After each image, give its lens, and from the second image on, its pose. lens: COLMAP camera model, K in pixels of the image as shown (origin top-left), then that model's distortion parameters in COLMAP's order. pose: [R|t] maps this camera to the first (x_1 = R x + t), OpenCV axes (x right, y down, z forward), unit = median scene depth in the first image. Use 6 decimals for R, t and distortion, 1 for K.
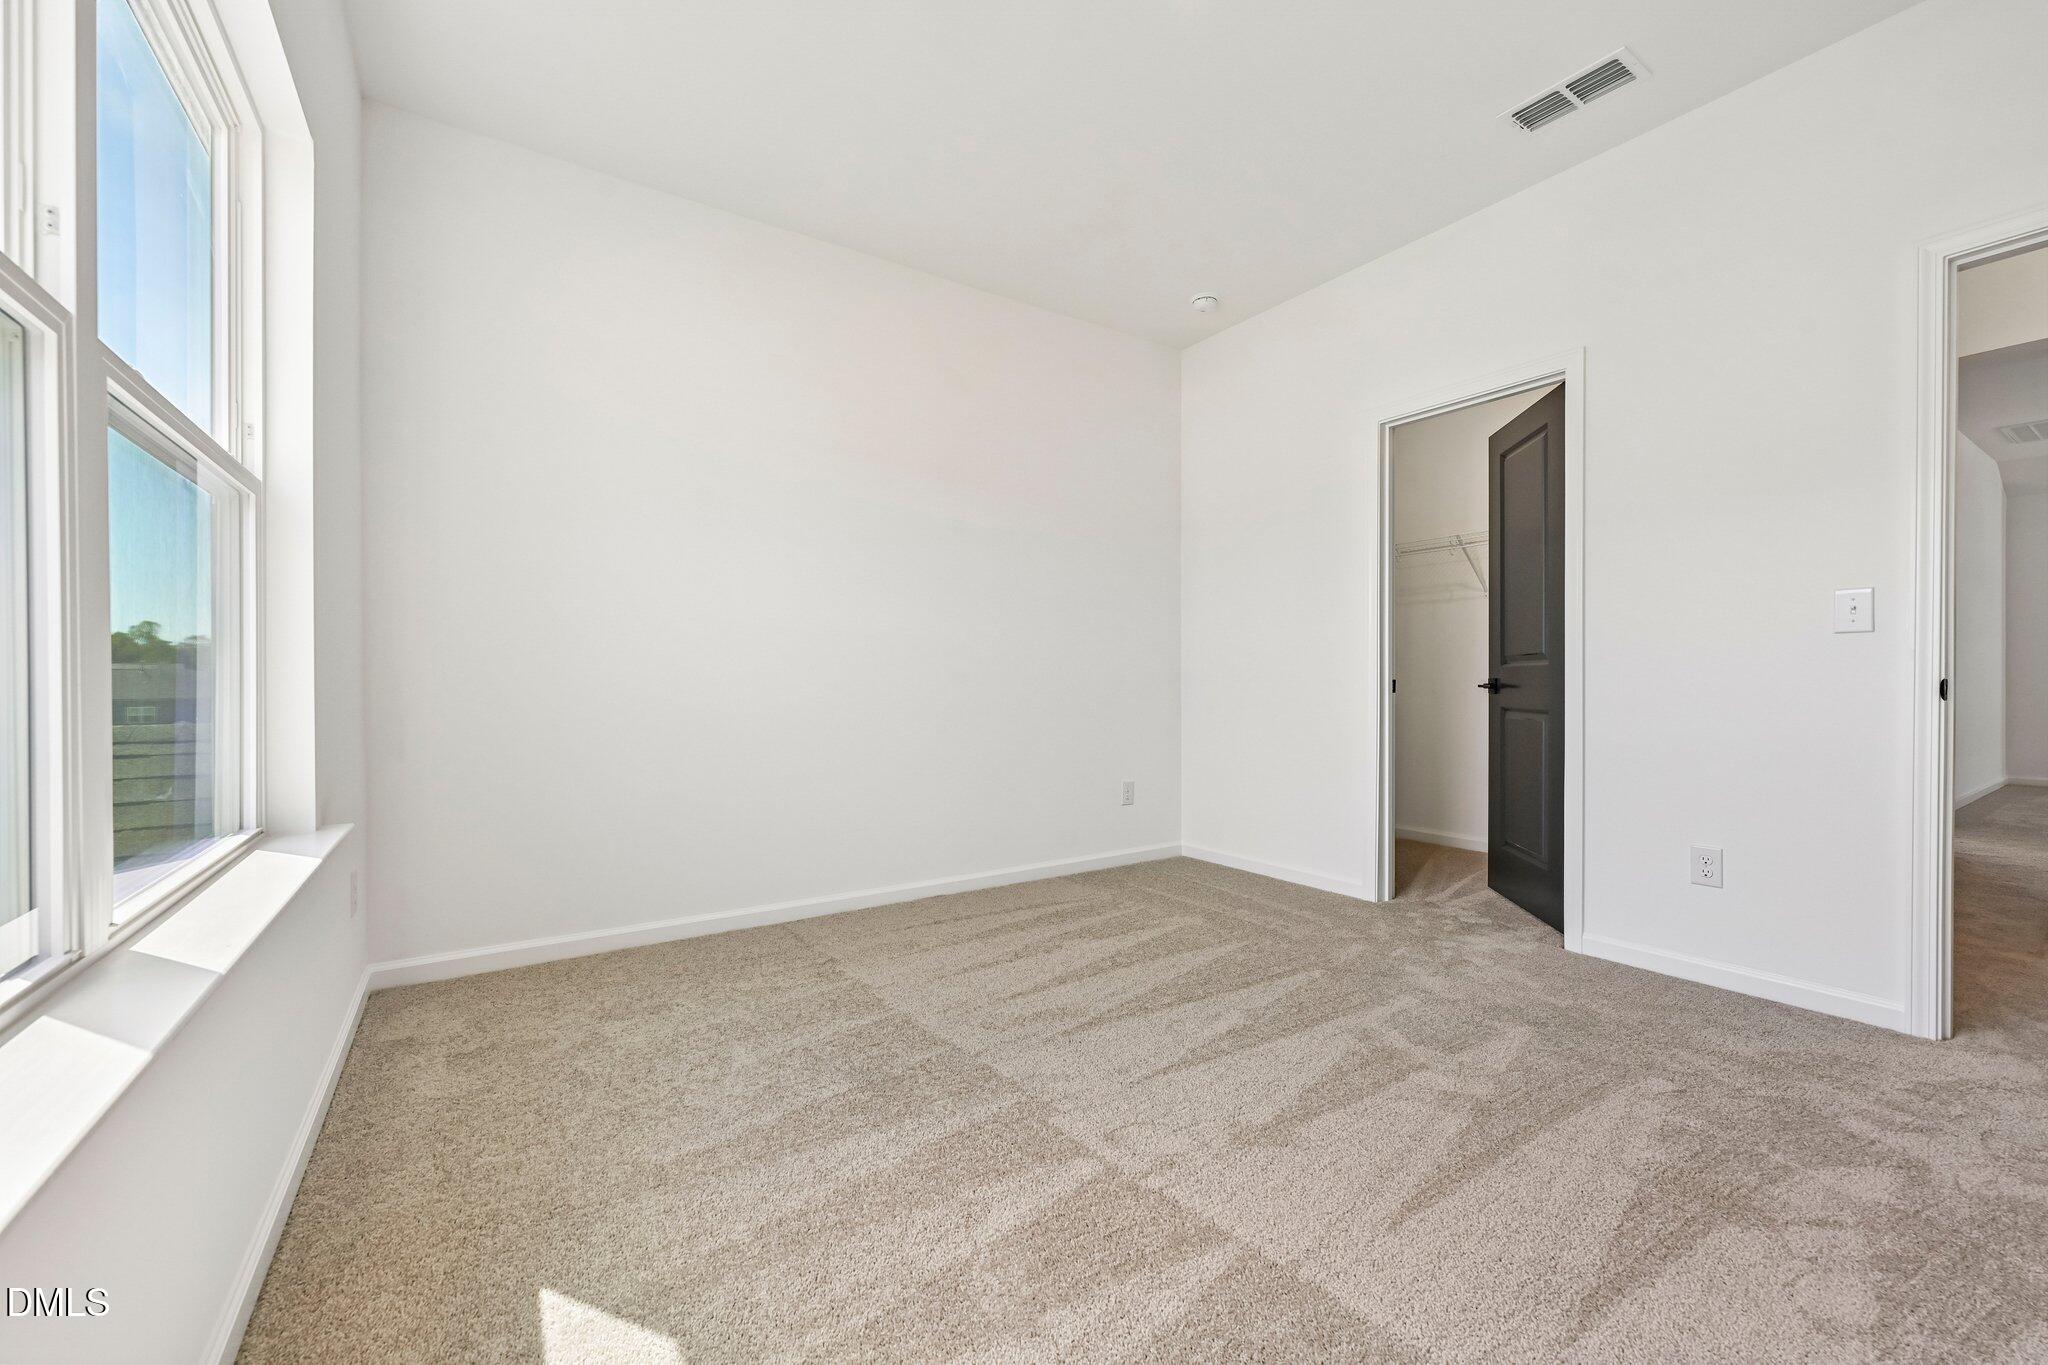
lens RADIAL K [[813.0, 0, 1020.0], [0, 813.0, 678.4], [0, 0, 1]] dist [0.001104, -0.000662]
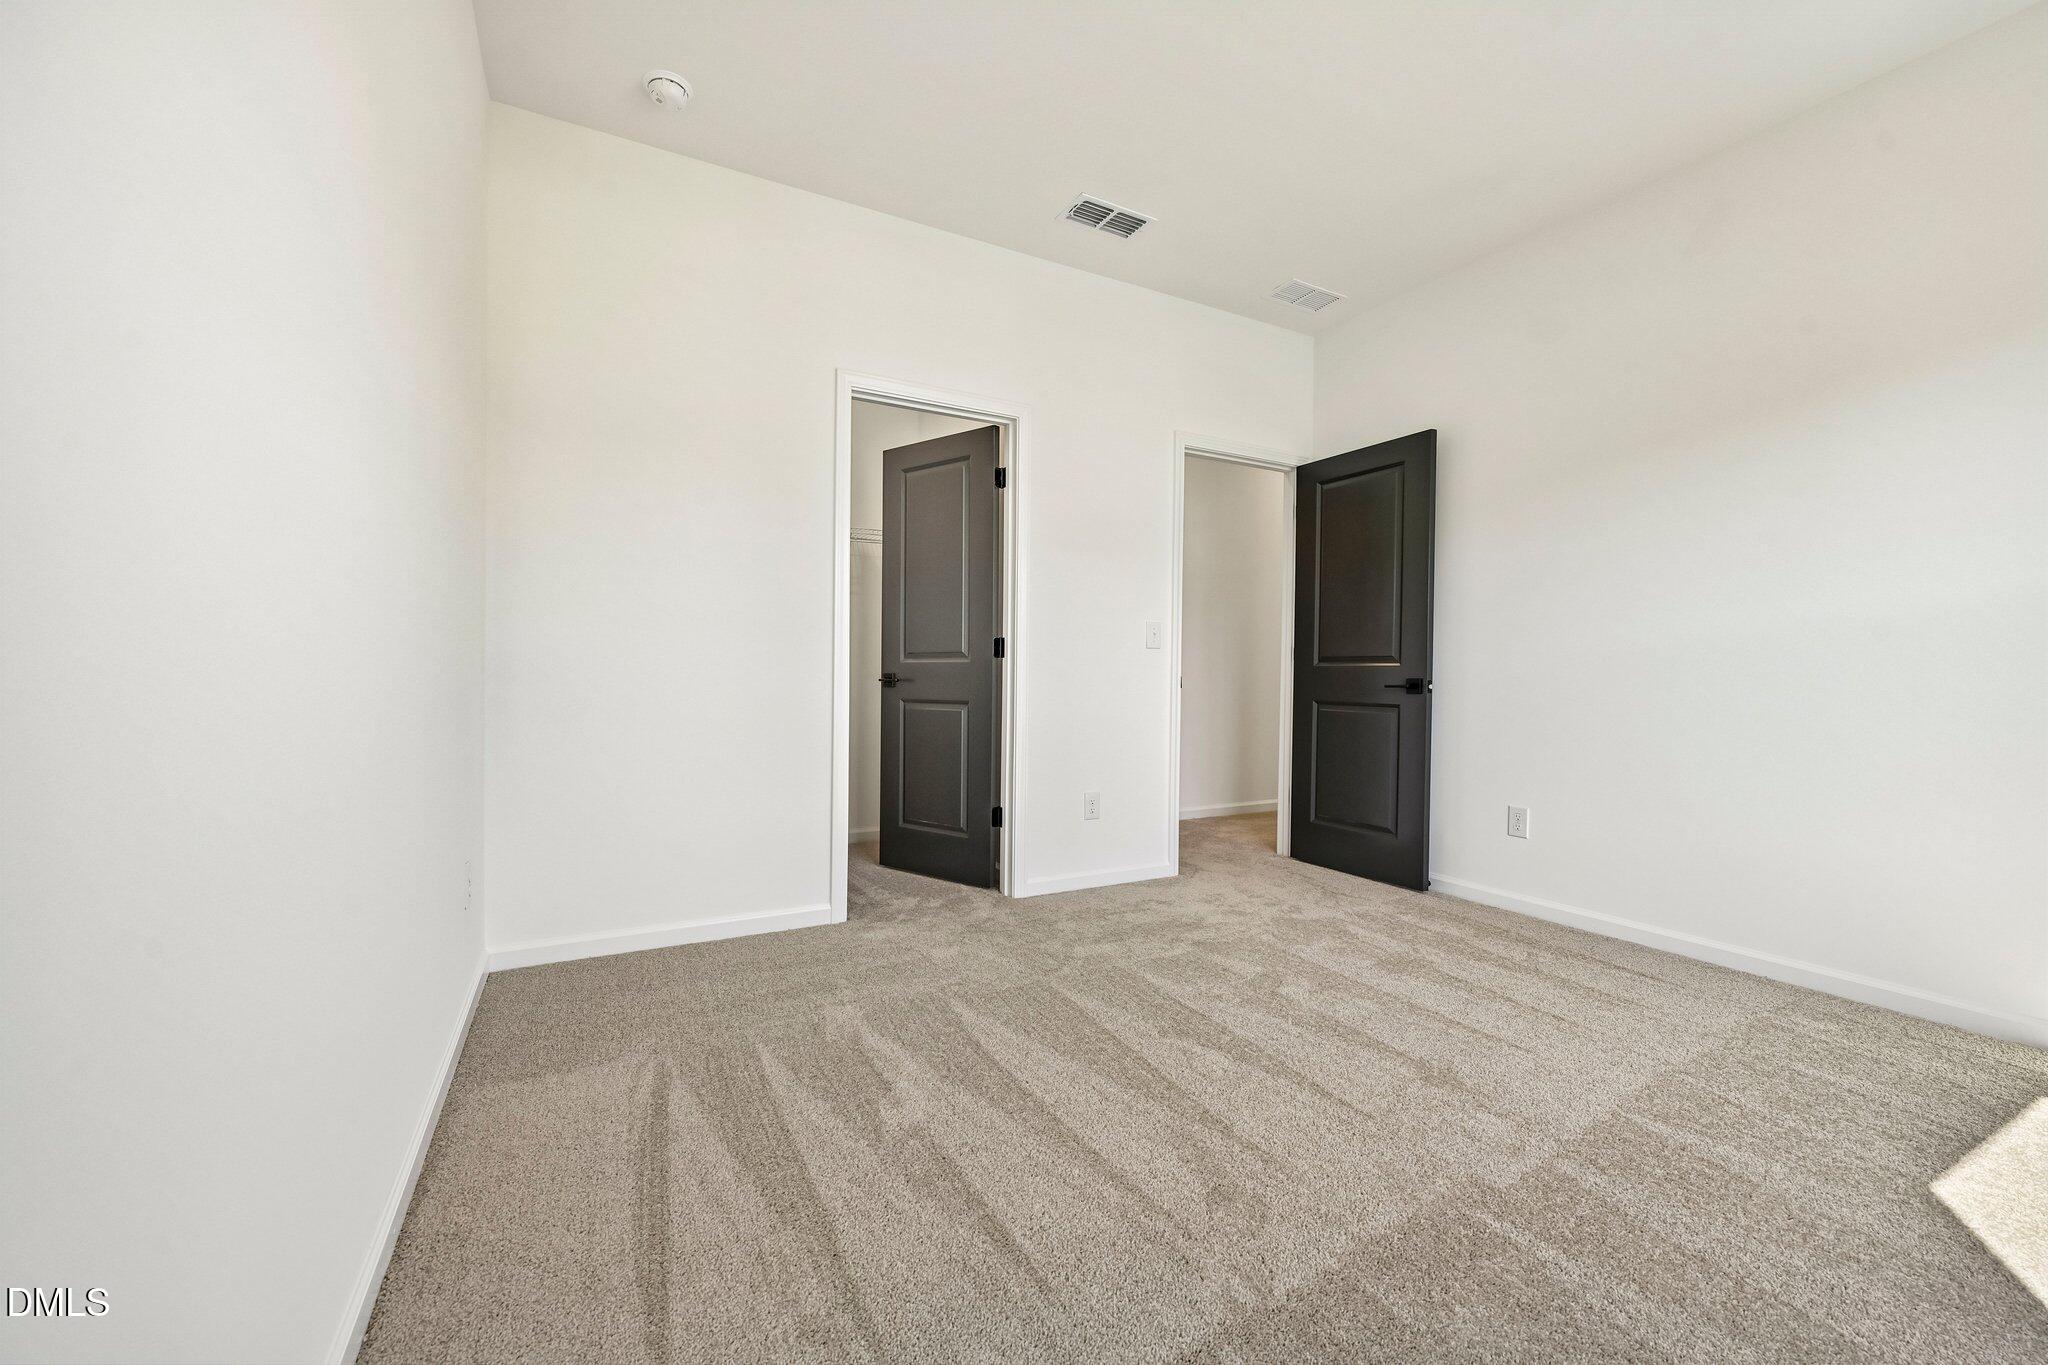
lens RADIAL K [[813.0, 0, 1028.4], [0, 813.0, 693.5], [0, 0, 1]] dist [0.001104, -0.000662]
pose [[0.086754, -0.018395, 0.996060, -0.545656], [-0.012560, 0.999730, 0.019557, 0.001387], [-0.996151, -0.014208, 0.086499, 0.893006]]
